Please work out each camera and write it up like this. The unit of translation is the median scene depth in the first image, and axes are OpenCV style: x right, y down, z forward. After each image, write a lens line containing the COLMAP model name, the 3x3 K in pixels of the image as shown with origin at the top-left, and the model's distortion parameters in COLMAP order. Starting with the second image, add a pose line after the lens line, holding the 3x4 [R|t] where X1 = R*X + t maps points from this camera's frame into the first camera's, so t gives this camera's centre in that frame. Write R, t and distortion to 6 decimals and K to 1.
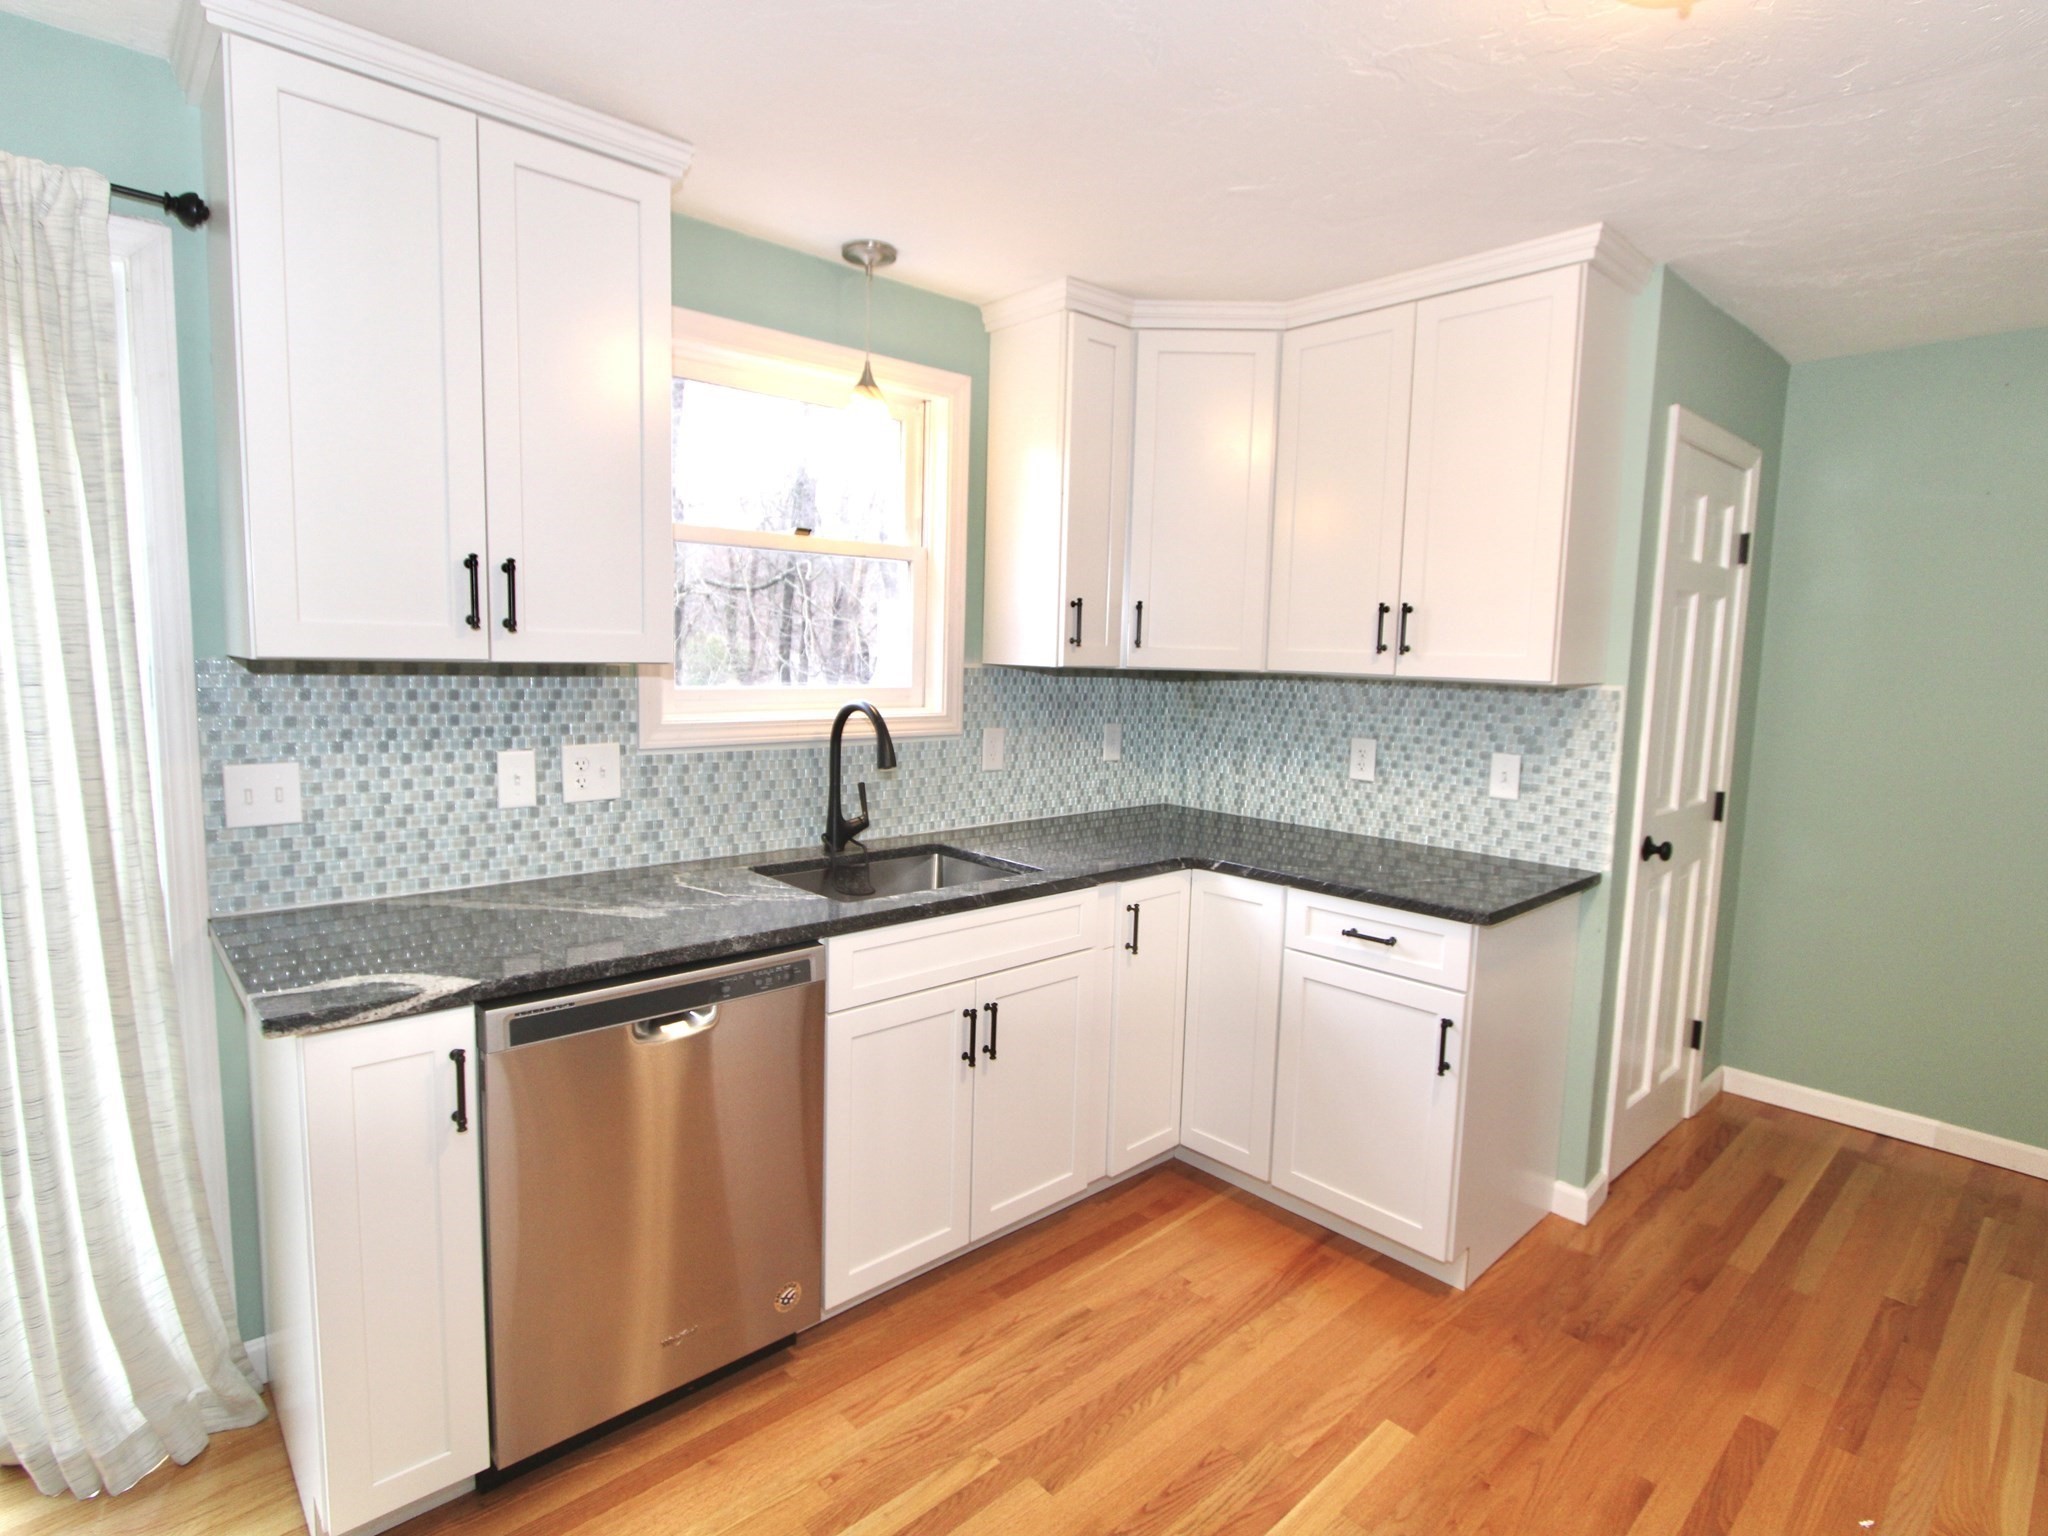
lens RADIAL K [[1057.2, 0, 1014.7], [0, 1057.2, 764.4], [0, 0, 1]] dist [-0.016655, -0.000131]
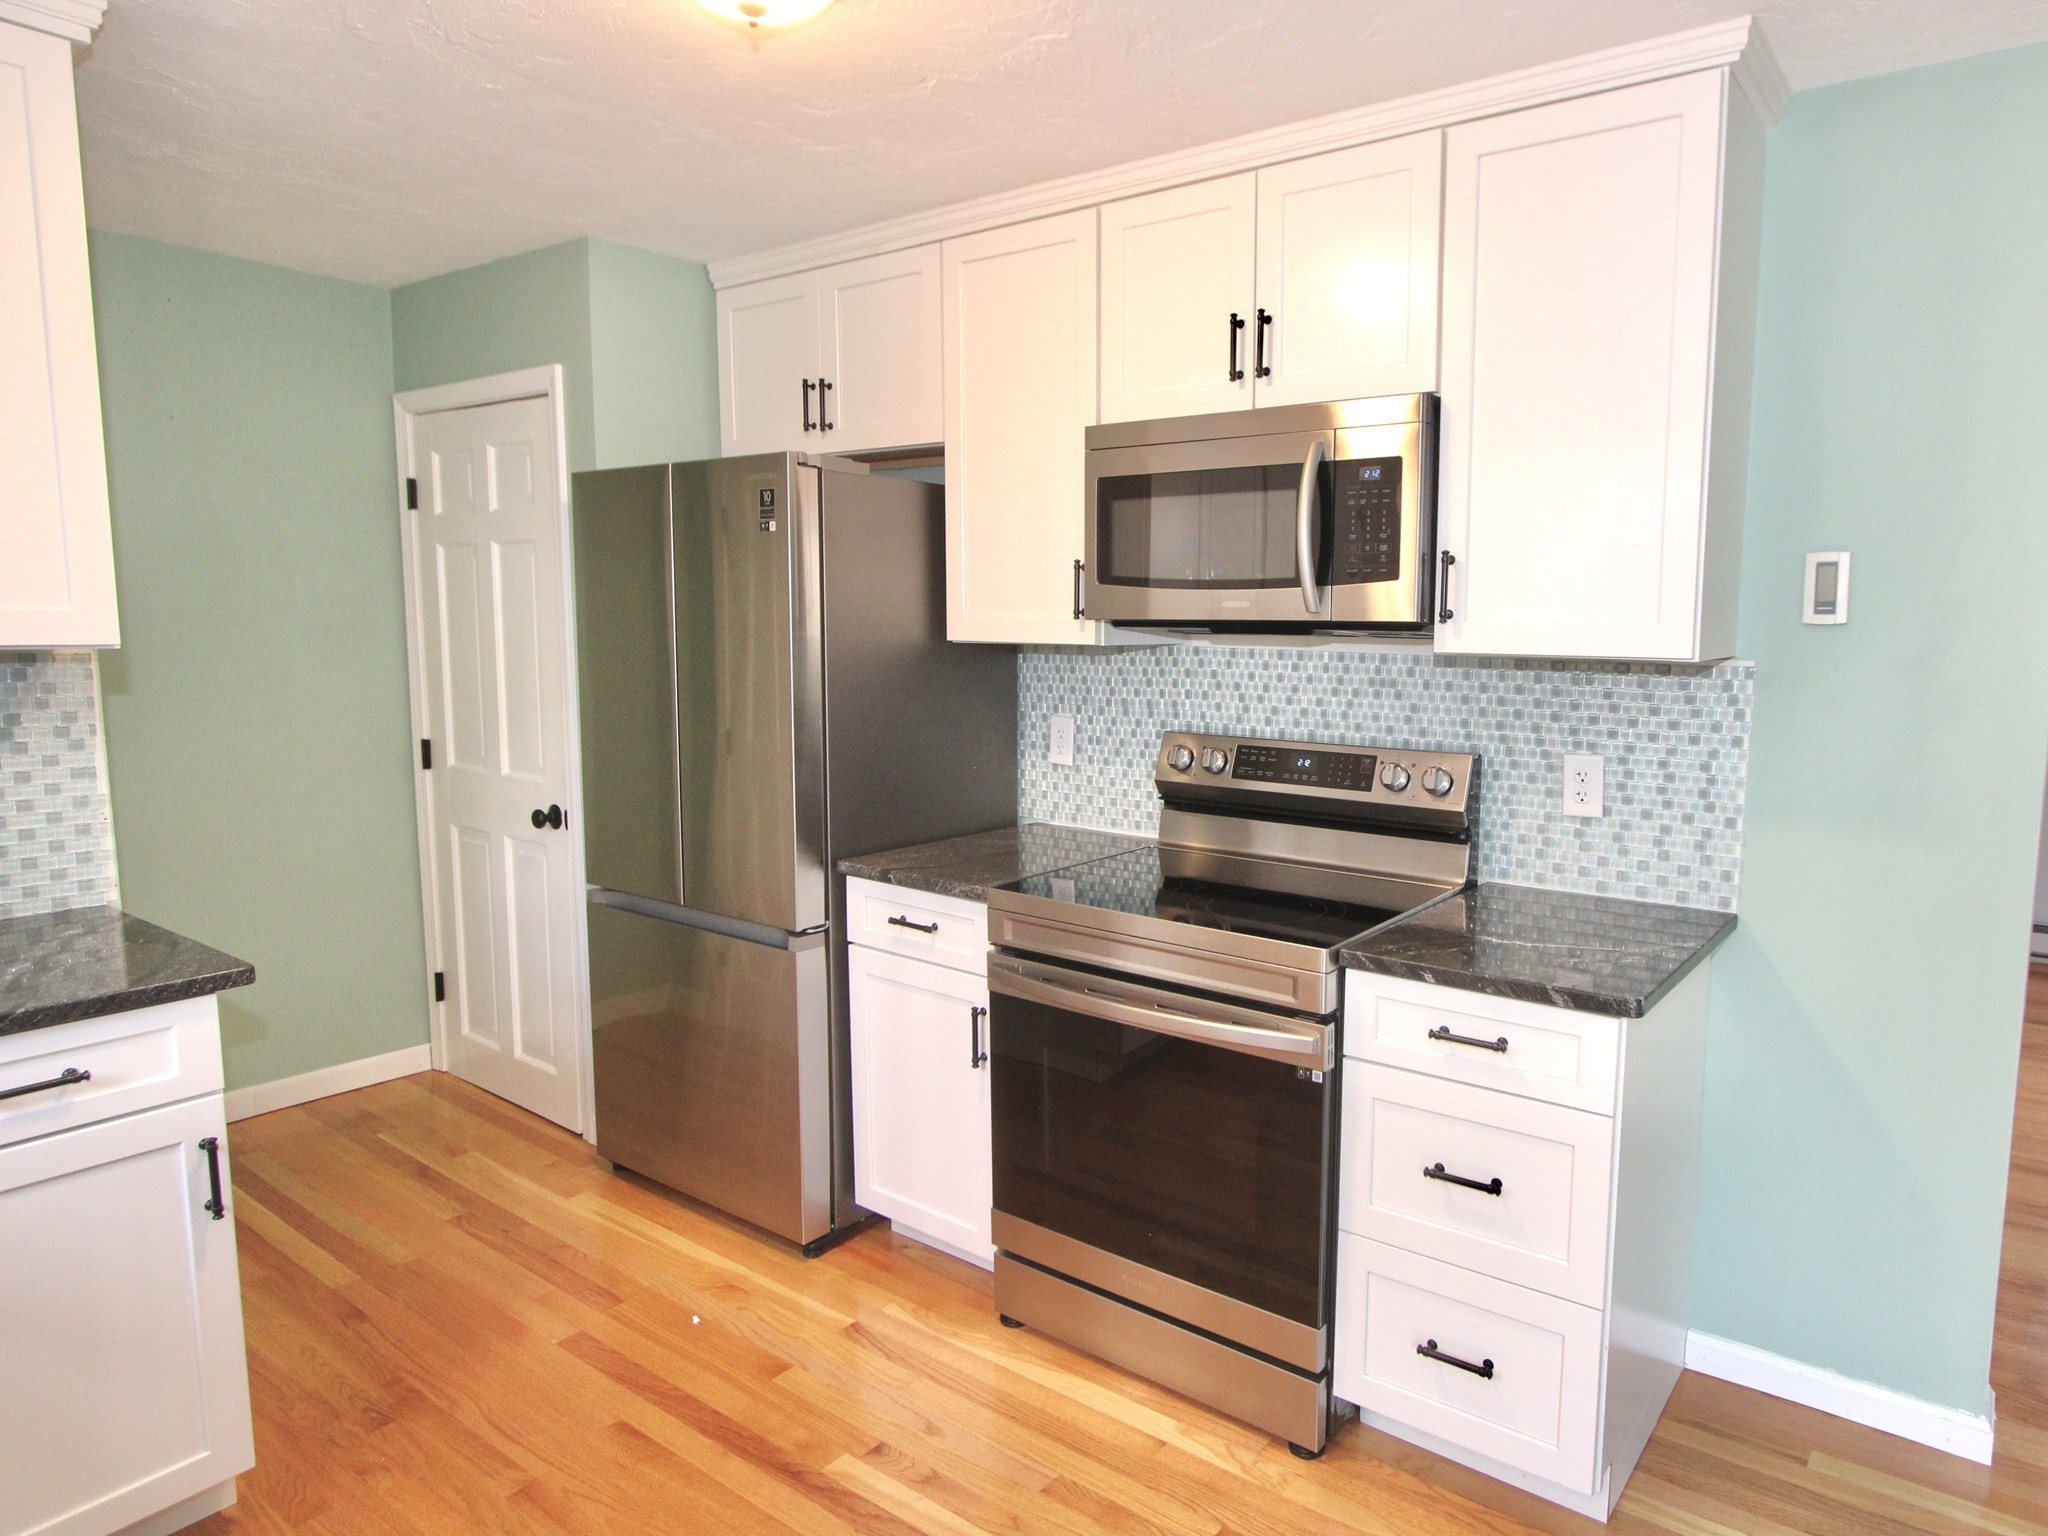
lens RADIAL K [[1243.1, 0, 1210.1], [0, 1243.1, 761.5], [0, 0, 1]] dist [-0.017851, -0.000139]
pose [[-0.249630, -0.137532, 0.958525, -0.437390], [0.084526, 0.982989, 0.163055, -0.068896], [-0.964645, 0.121724, -0.233758, 0.467686]]
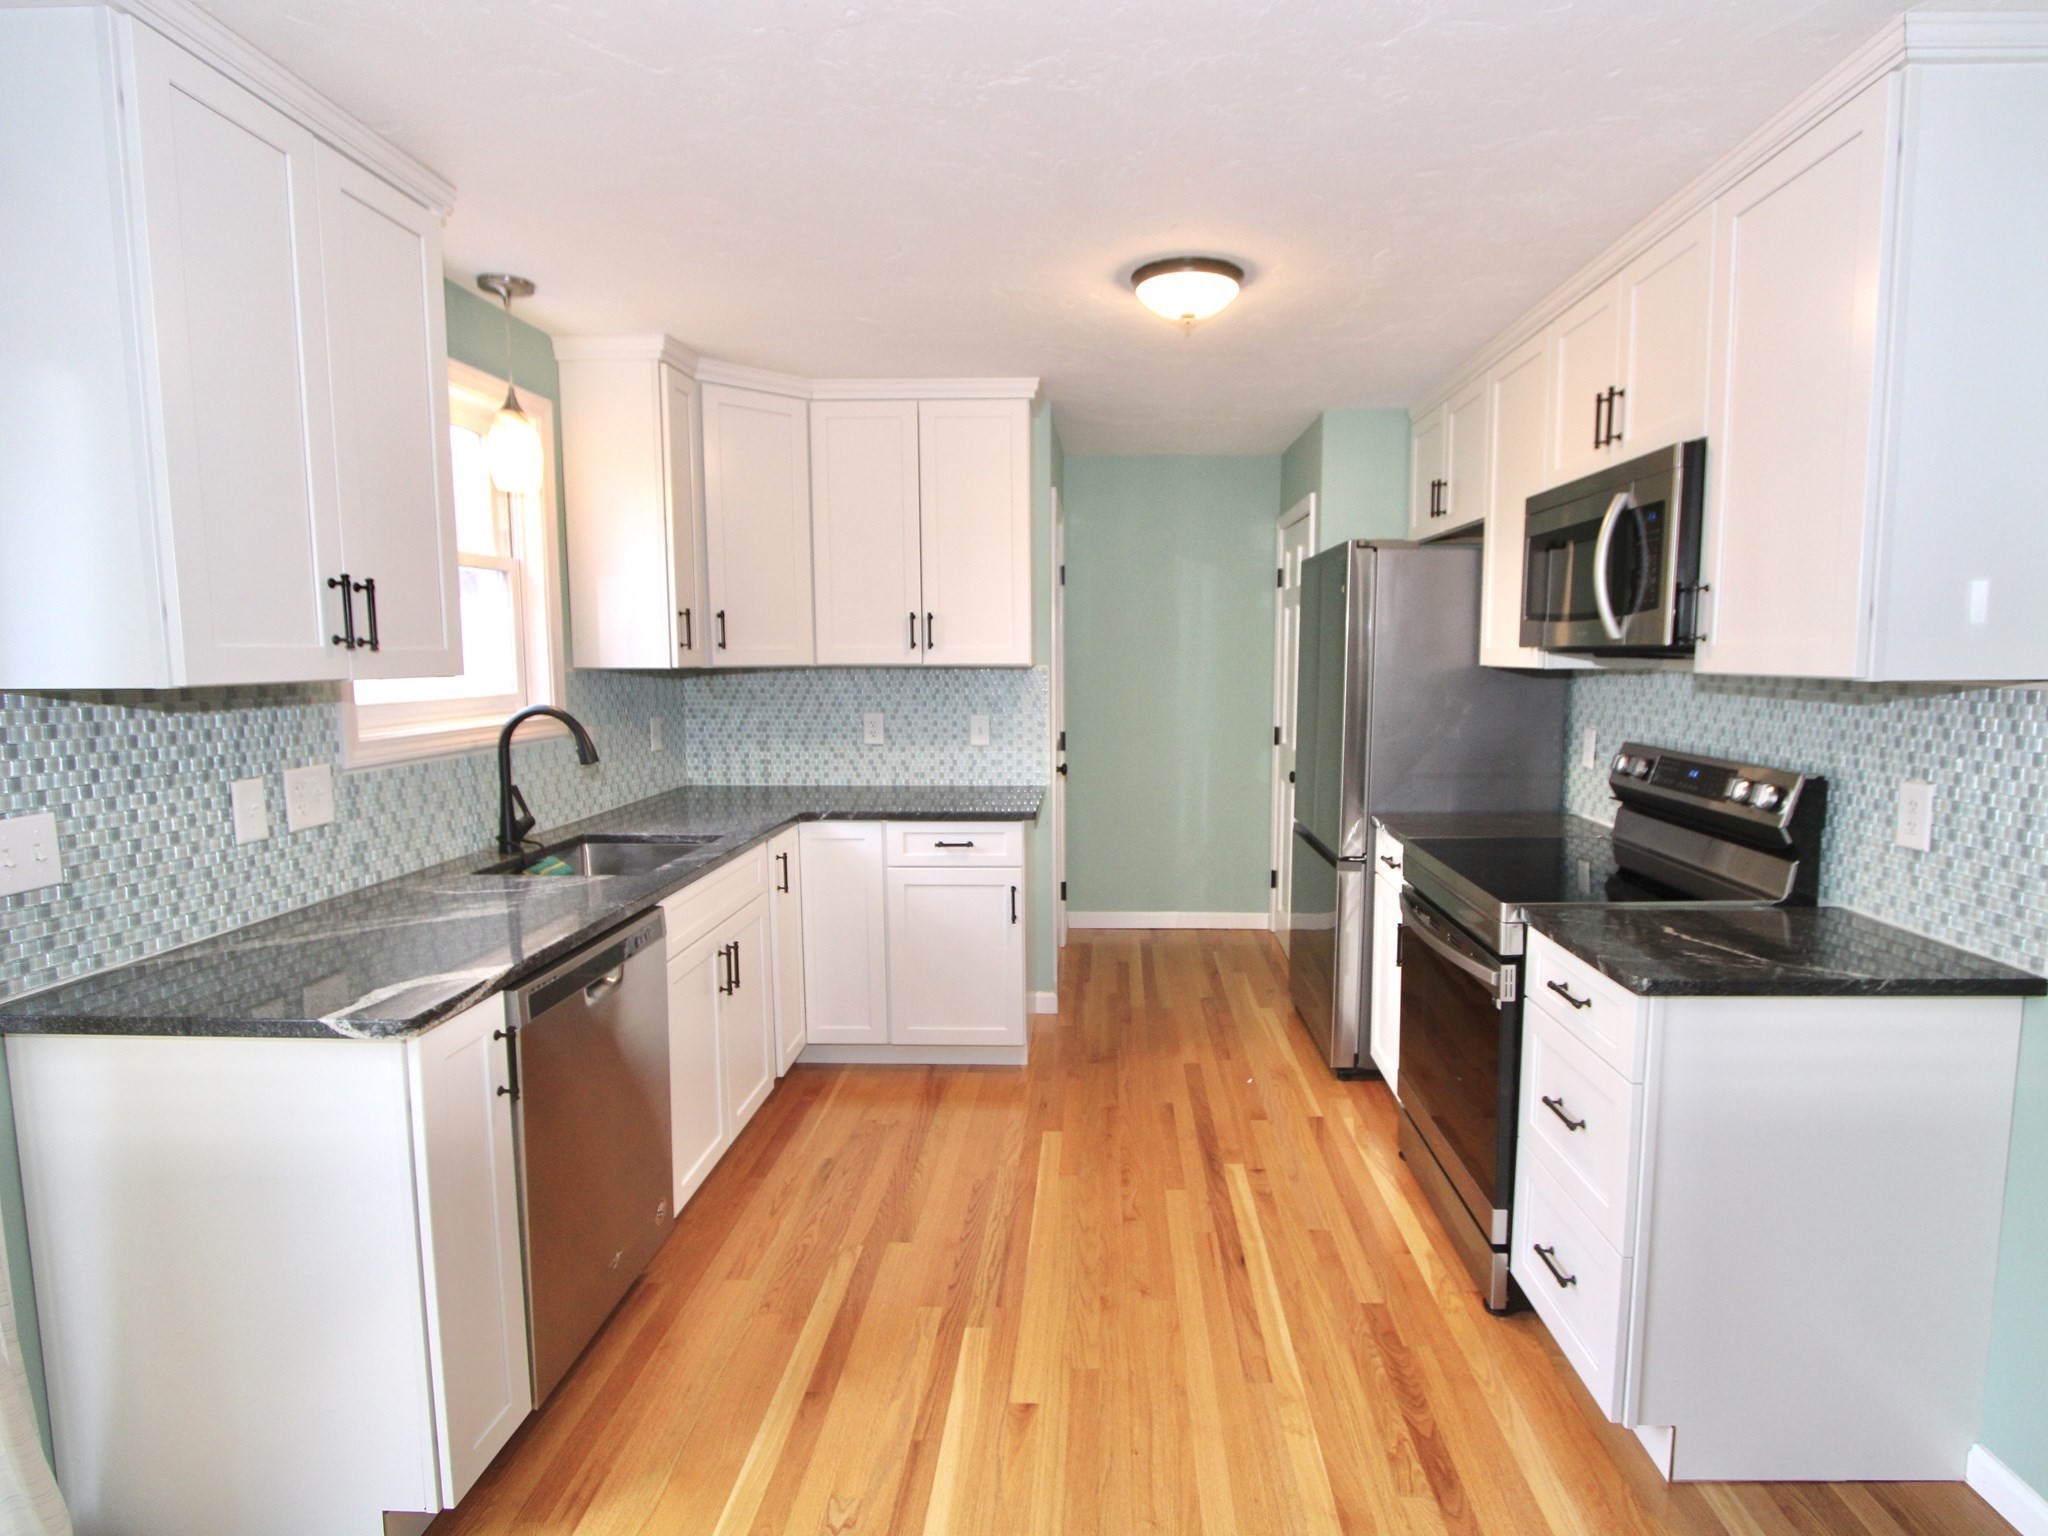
lens RADIAL K [[1059.8, 0, 1094.2], [0, 1059.8, 766.1], [0, 0, 1]] dist [-0.041129, -0.000395]
pose [[0.681165, -0.104044, 0.724699, -0.542233], [0.096443, 0.993976, 0.052054, -0.000546], [-0.725750, 0.034435, 0.687096, -0.133820]]
